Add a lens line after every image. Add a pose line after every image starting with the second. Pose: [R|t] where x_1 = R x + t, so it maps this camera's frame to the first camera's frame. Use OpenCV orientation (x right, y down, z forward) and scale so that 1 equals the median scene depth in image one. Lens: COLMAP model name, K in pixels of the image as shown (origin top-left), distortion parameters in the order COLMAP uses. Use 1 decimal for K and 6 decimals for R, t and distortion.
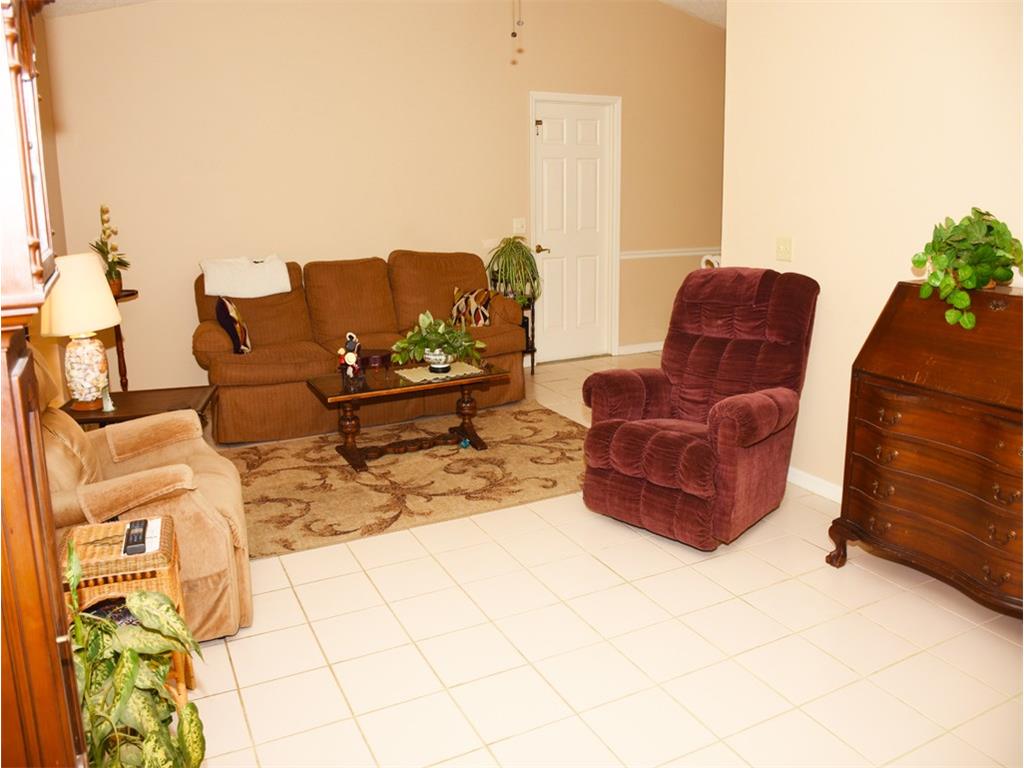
lens RADIAL K [[802.7, 0, 512.0], [0, 802.7, 384.0], [0, 0, 1]] dist [-0.142790, 0.109605]
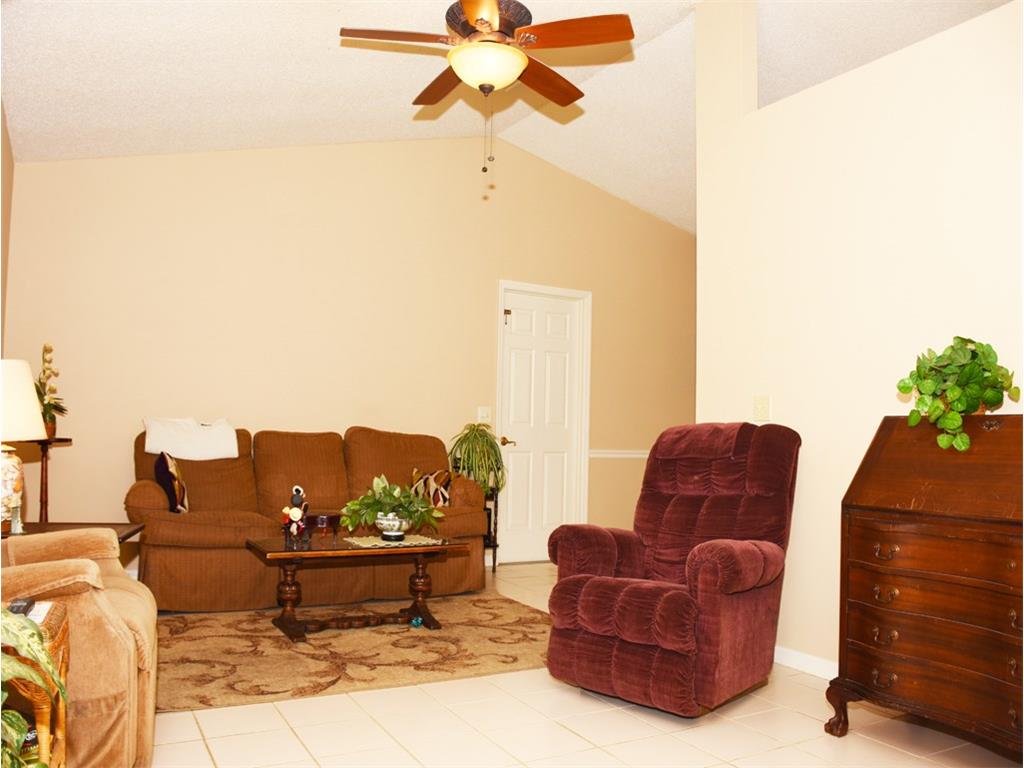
lens RADIAL K [[837.8, 0, 505.4], [0, 837.8, 439.2], [0, 0, 1]] dist [-0.149545, 0.120481]
pose [[0.998961, 0.032446, 0.032002, 0.005365], [-0.023991, 0.971450, -0.236030, 0.115703], [-0.038746, 0.235017, 0.971219, 0.052622]]
